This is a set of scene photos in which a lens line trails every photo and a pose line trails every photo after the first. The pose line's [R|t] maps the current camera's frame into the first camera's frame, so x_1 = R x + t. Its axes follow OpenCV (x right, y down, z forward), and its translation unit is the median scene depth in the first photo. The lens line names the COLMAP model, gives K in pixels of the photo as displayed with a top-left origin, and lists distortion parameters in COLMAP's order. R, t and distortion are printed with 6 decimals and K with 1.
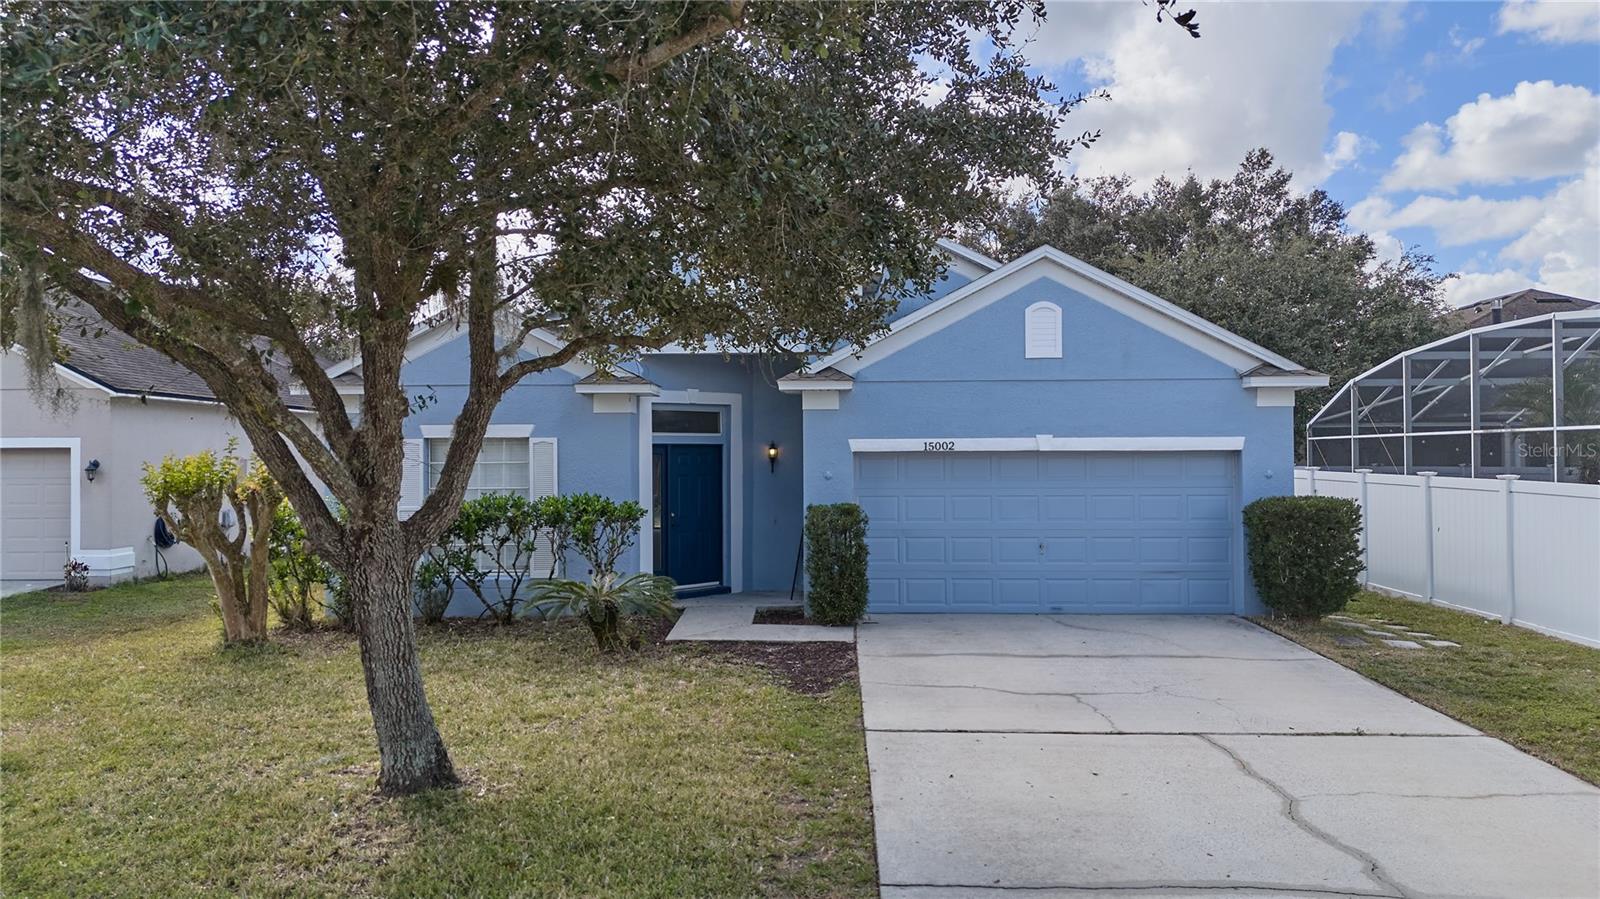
lens RADIAL K [[1105.8, 0, 800.0], [0, 1105.8, 449.5], [0, 0, 1]] dist [0.011172, -0.001145]
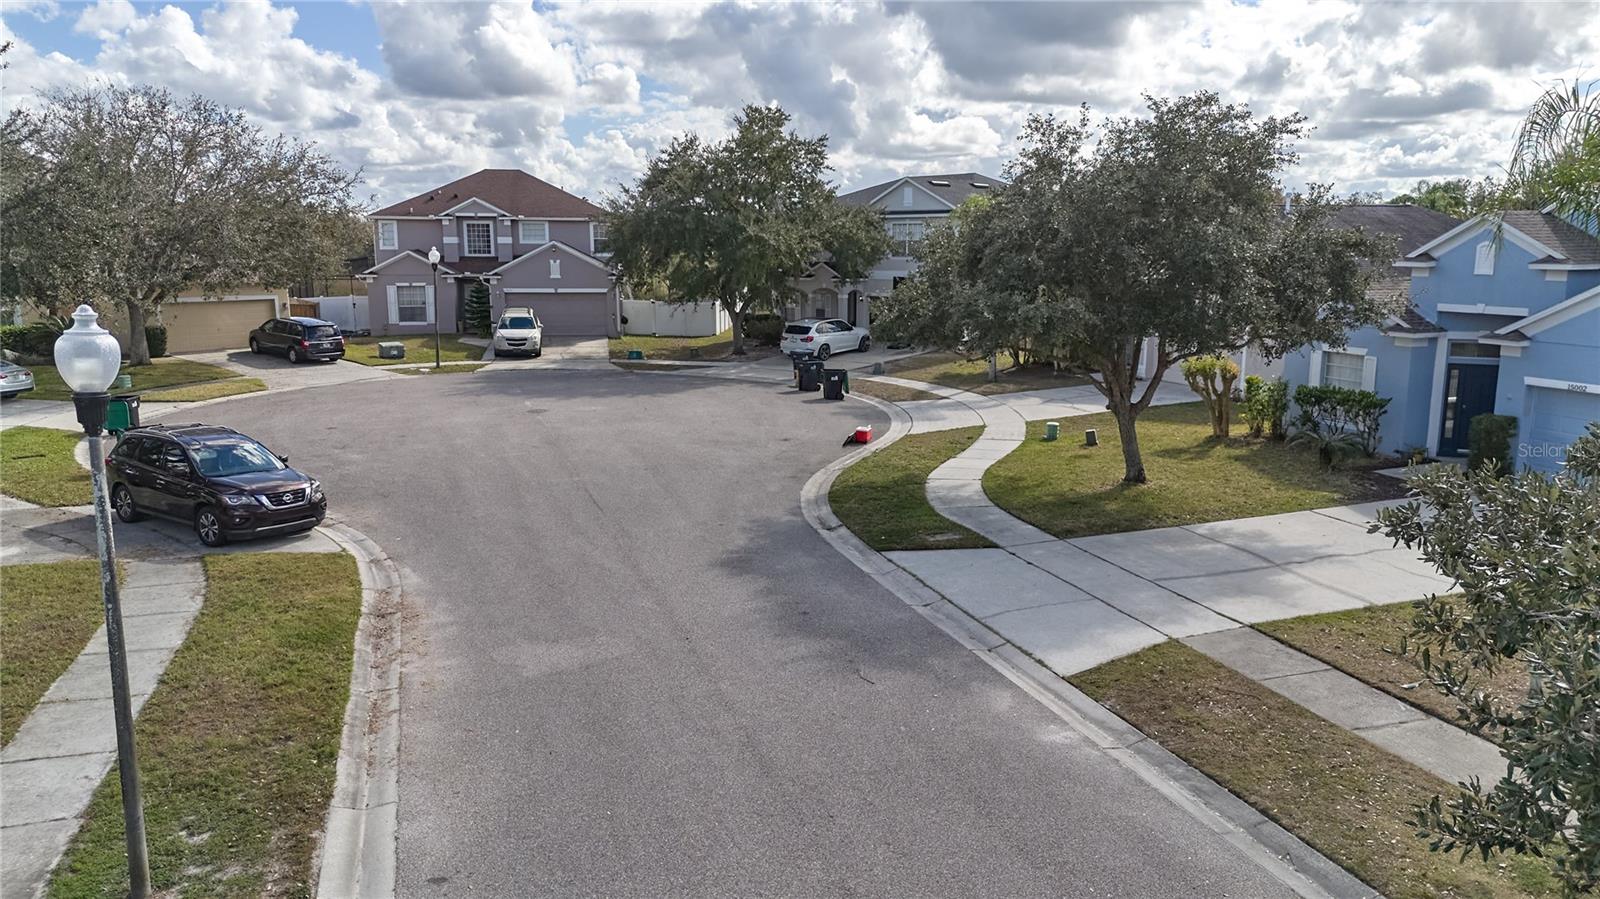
lens RADIAL K [[1162.5, 0, 800.0], [0, 1162.5, 449.5], [0, 0, 1]] dist [0.002015, -0.001536]
pose [[0.341831, 0.177181, -0.922908, 1.293985], [0.008582, 0.981436, 0.191596, -0.243309], [0.939722, -0.073414, 0.333965, -0.577361]]
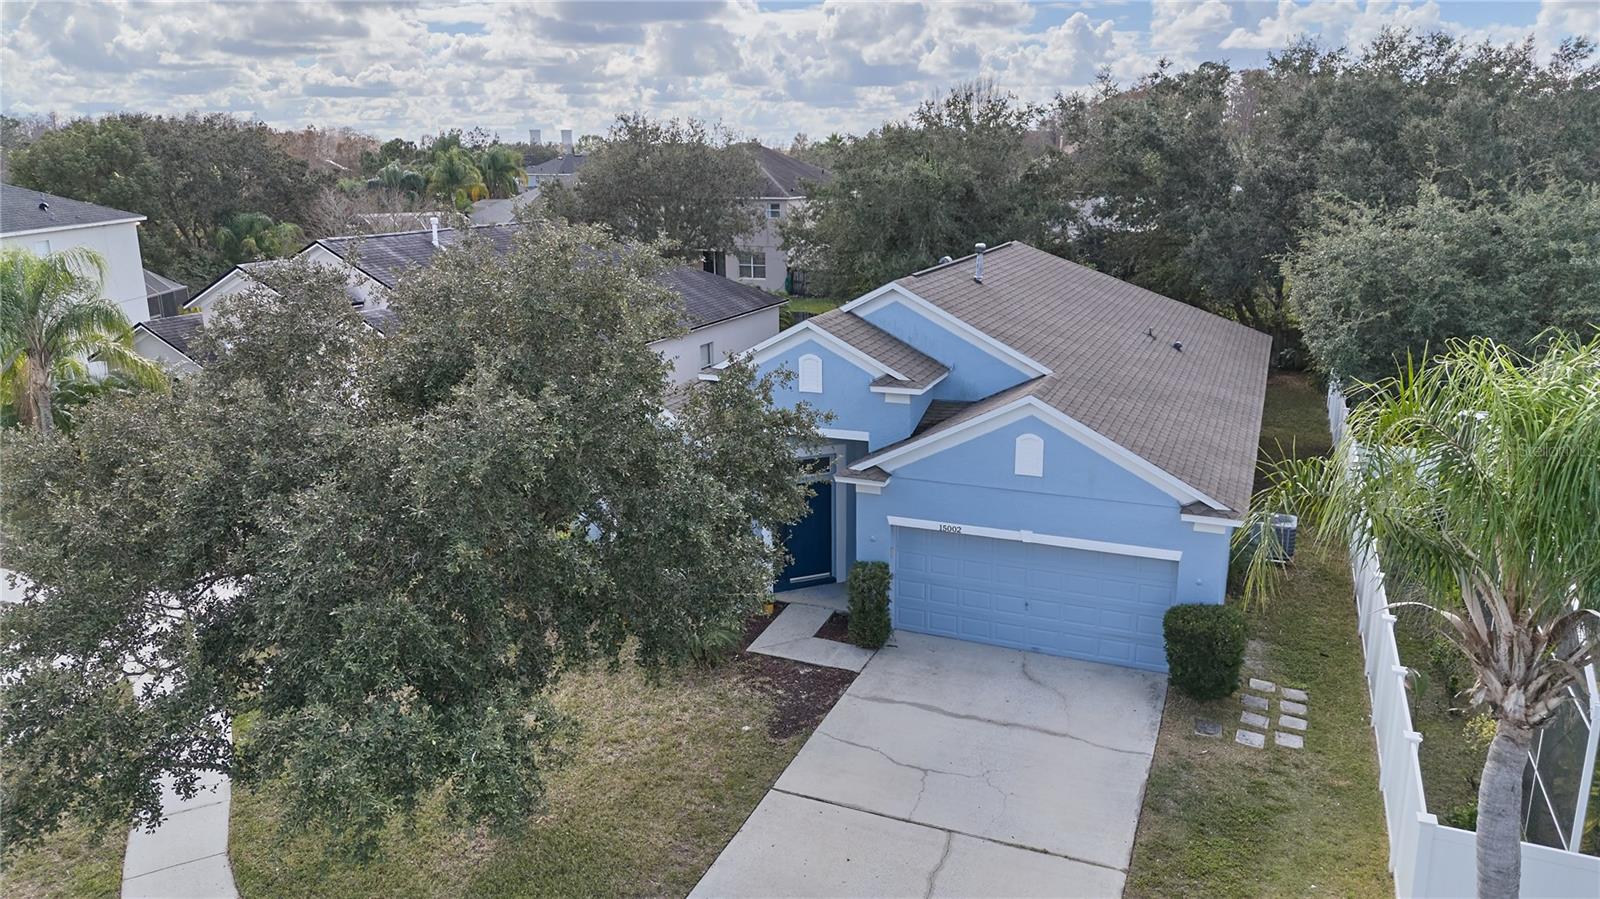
lens RADIAL K [[1105.8, 0, 800.0], [0, 1105.8, 449.5], [0, 0, 1]] dist [0.011172, -0.001145]
pose [[0.929931, 0.085743, -0.357599, 0.442018], [0.011354, 0.965279, 0.260974, -0.465305], [0.367560, -0.246748, 0.896669, -0.273333]]
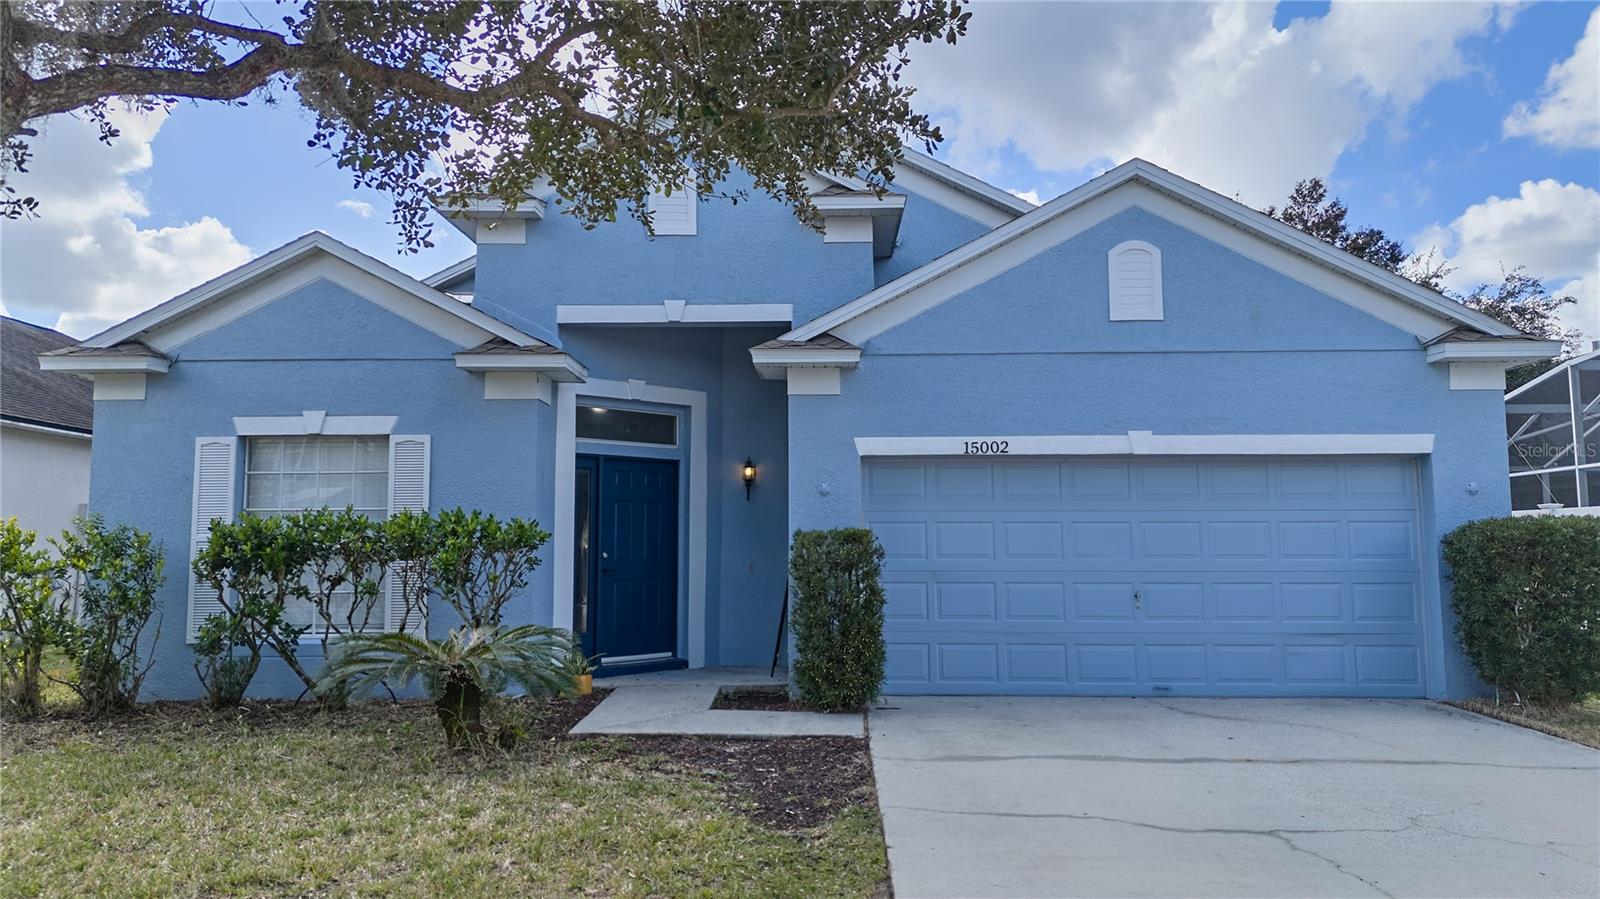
lens RADIAL K [[1105.8, 0, 800.0], [0, 1105.8, 449.5], [0, 0, 1]] dist [0.011172, -0.001145]
pose [[0.999997, 0.002252, 0.000517, 0.010016], [-0.002197, 0.996056, -0.088700, 0.060518], [-0.000715, 0.088699, 0.996058, 0.322818]]
